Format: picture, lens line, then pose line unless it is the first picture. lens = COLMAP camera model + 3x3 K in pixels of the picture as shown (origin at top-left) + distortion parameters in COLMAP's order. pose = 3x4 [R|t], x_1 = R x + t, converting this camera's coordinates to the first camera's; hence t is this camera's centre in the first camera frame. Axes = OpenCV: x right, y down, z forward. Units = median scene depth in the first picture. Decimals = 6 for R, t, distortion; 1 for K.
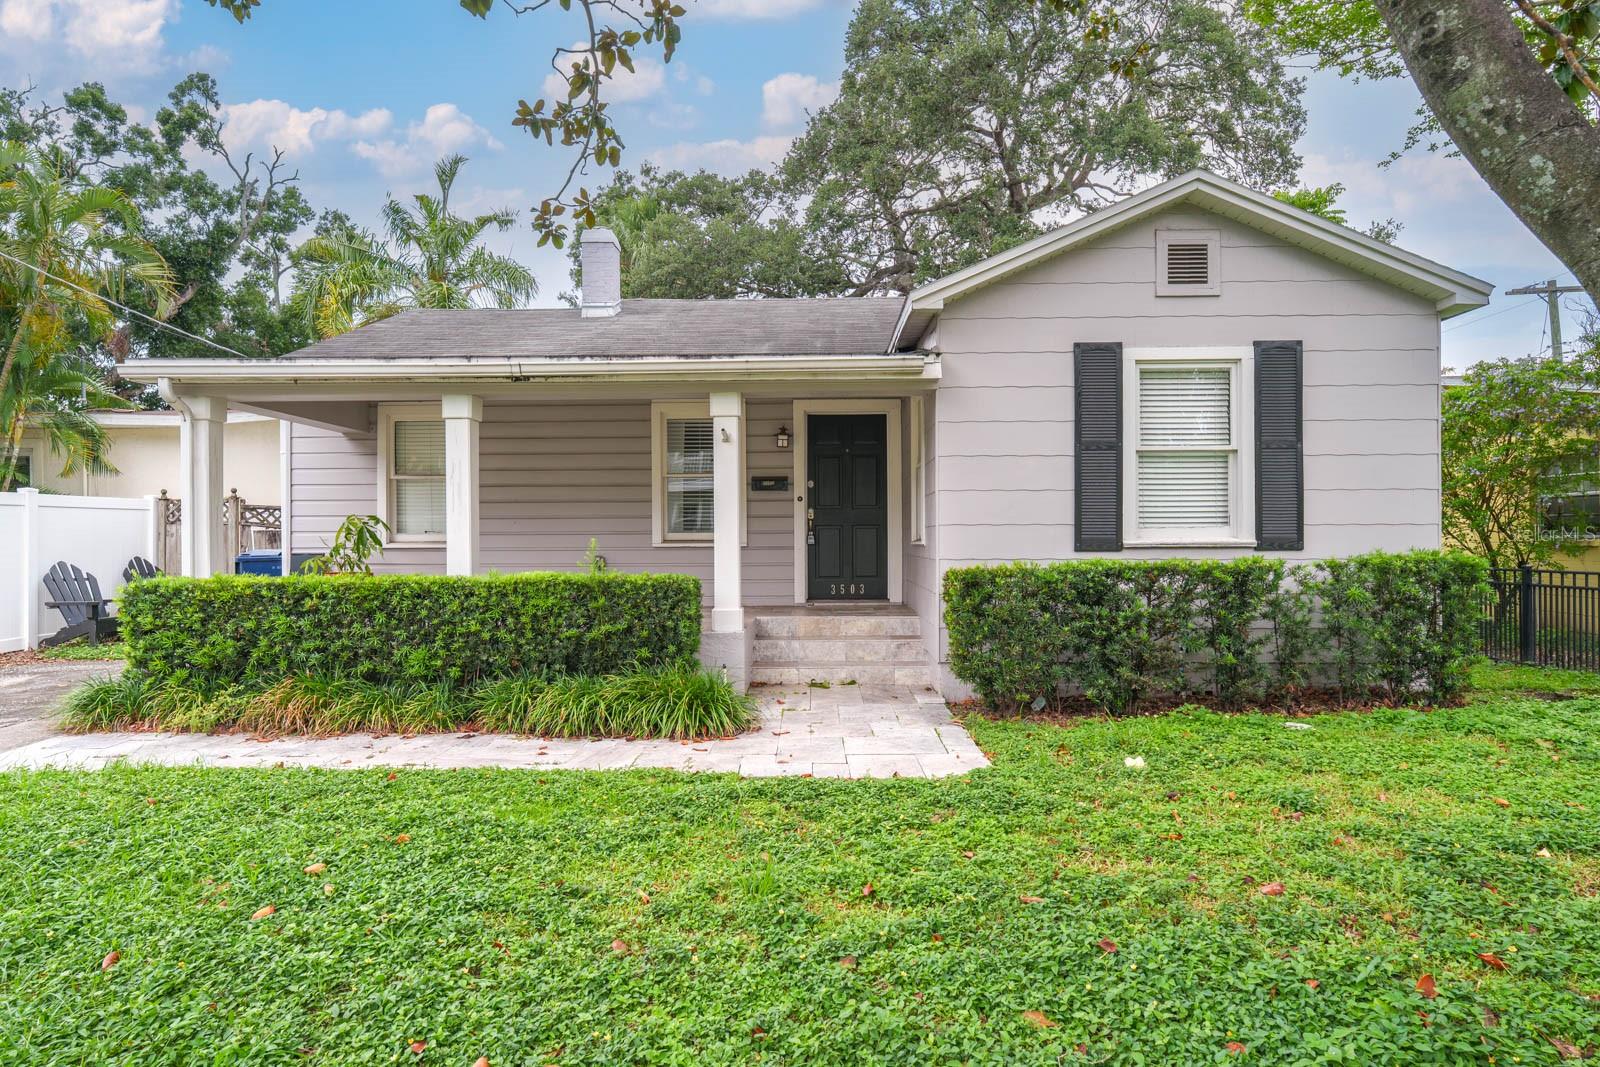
lens RADIAL K [[864.9, 0, 800.0], [0, 864.9, 533.5], [0, 0, 1]] dist [-0.001500, -0.000341]
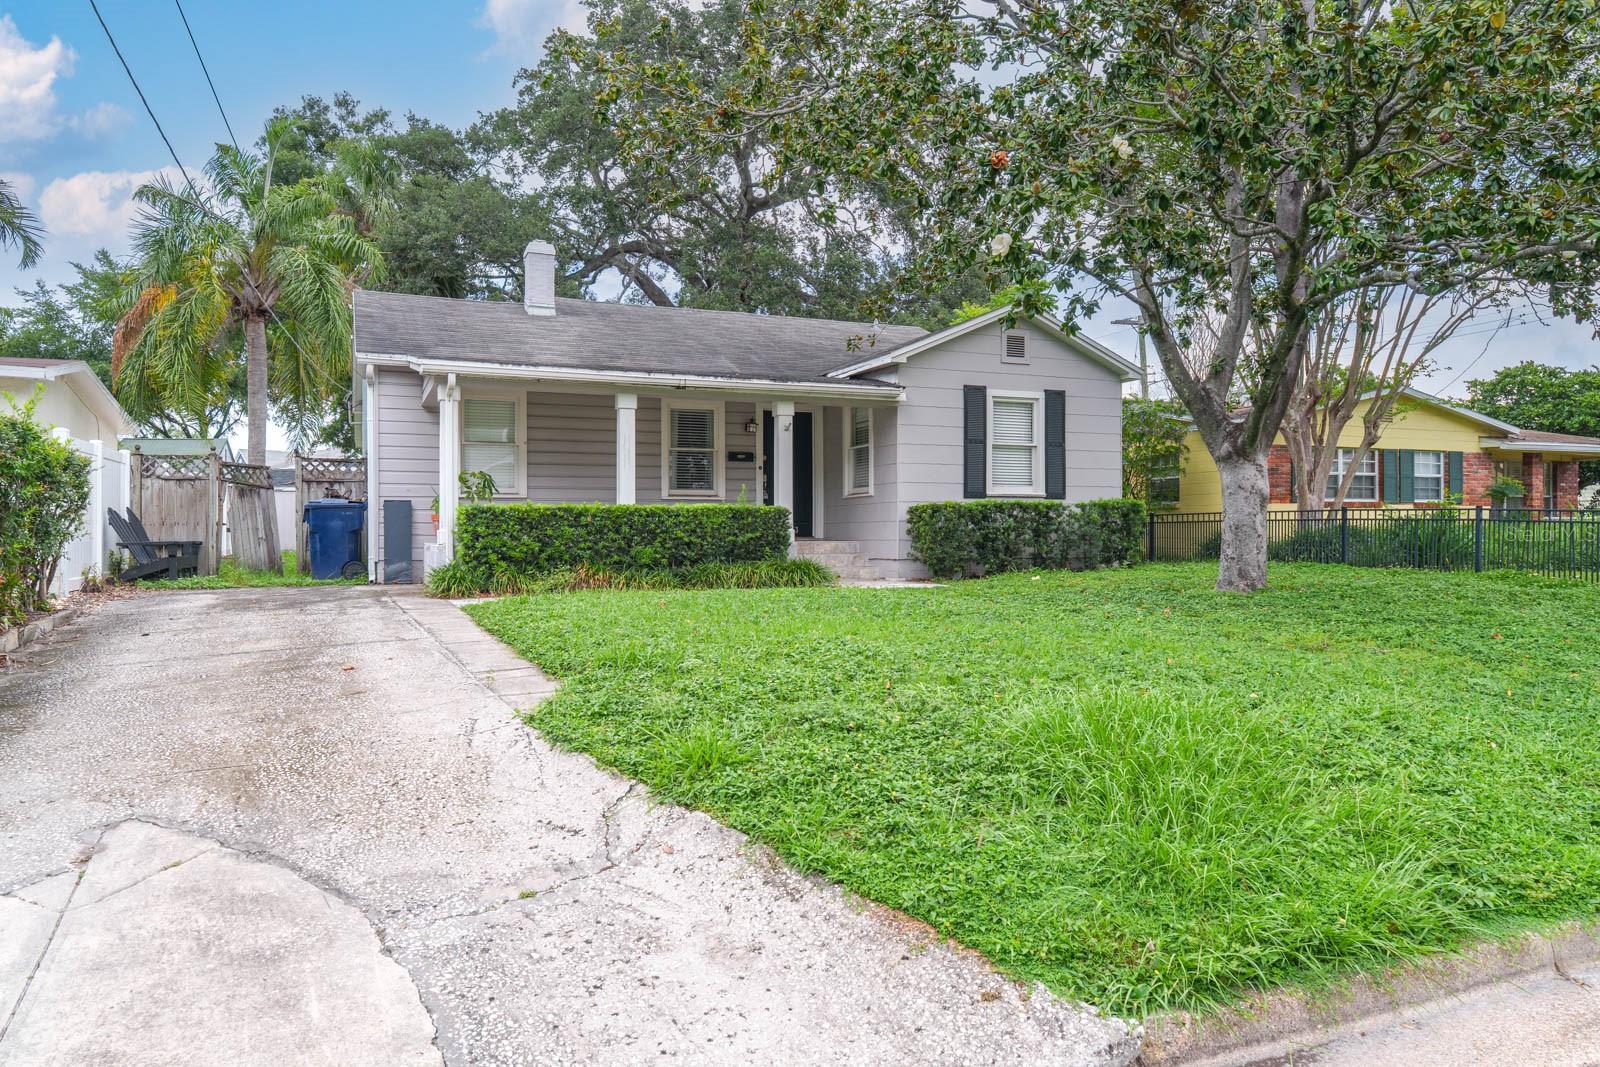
lens RADIAL K [[1073.9, 0, 800.0], [0, 1073.9, 533.5], [0, 0, 1]] dist [0.001594, 0.000496]
pose [[0.912382, 0.001737, 0.409335, -0.930386], [-0.002643, 0.999995, 0.001648, 0.092576], [-0.409330, -0.002586, 0.912383, -0.936473]]
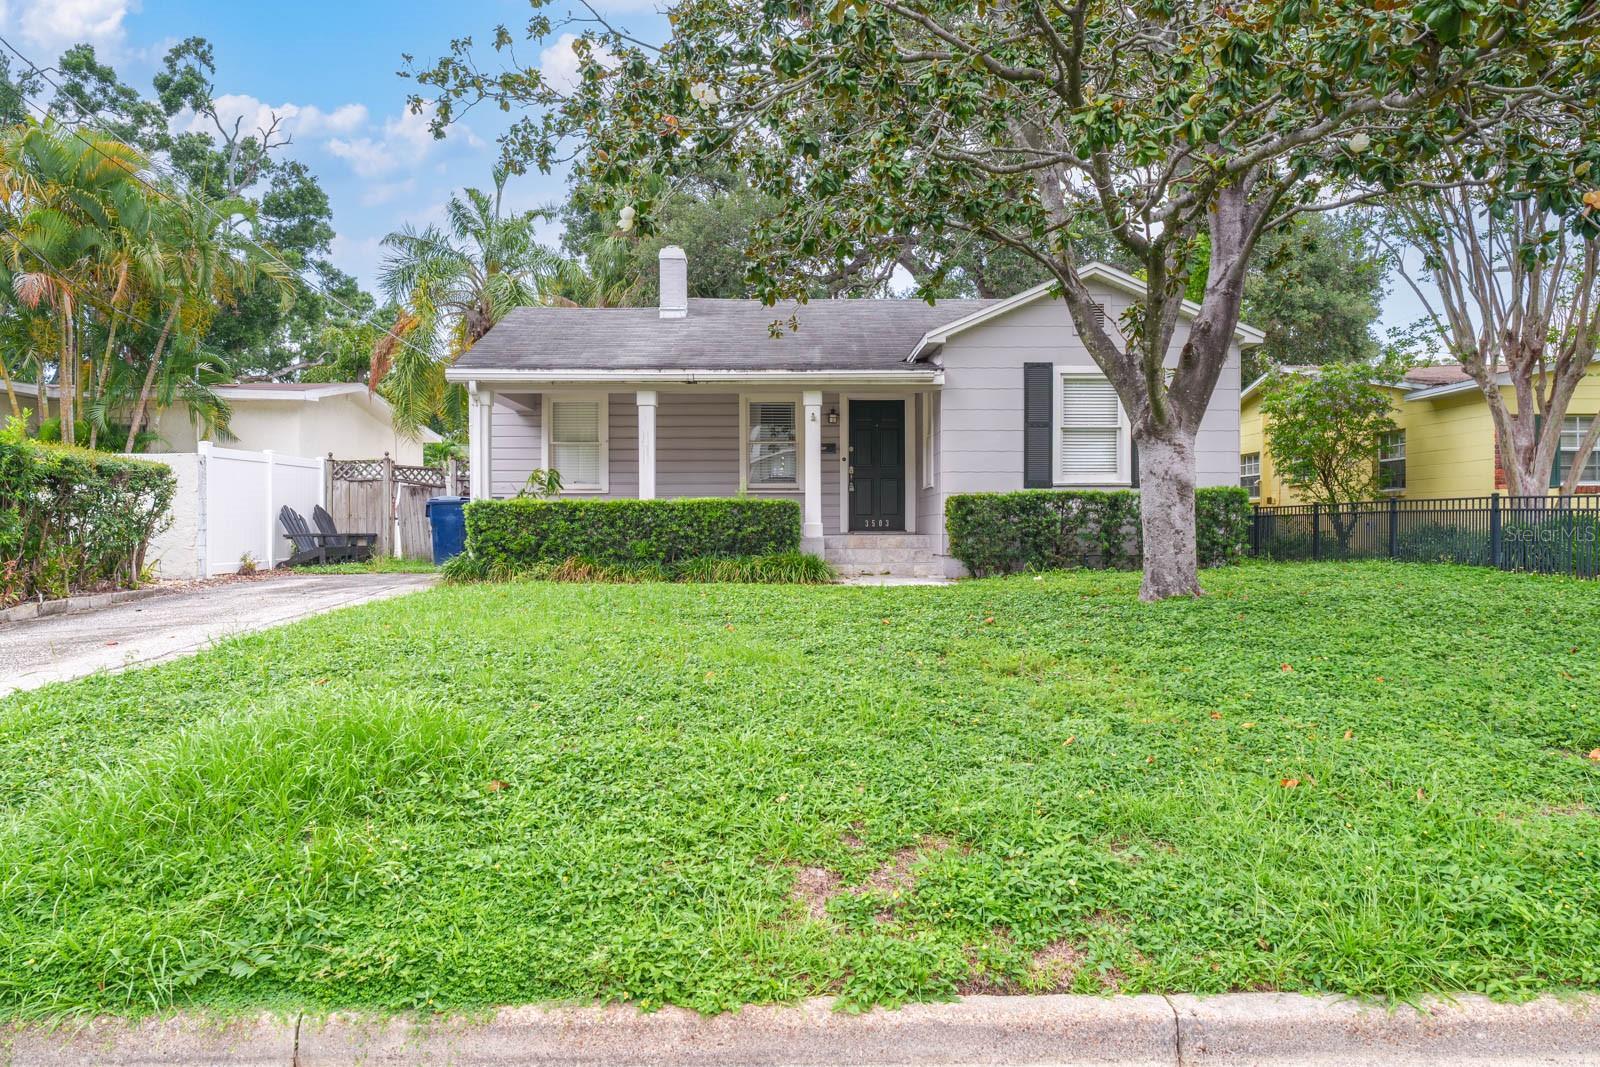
lens RADIAL K [[1073.9, 0, 800.0], [0, 1073.9, 533.5], [0, 0, 1]] dist [0.001594, 0.000496]
pose [[0.999369, 0.001436, 0.035503, -0.184071], [-0.001807, 0.999944, 0.010432, 0.086624], [-0.035486, -0.010489, 0.999315, -1.040104]]
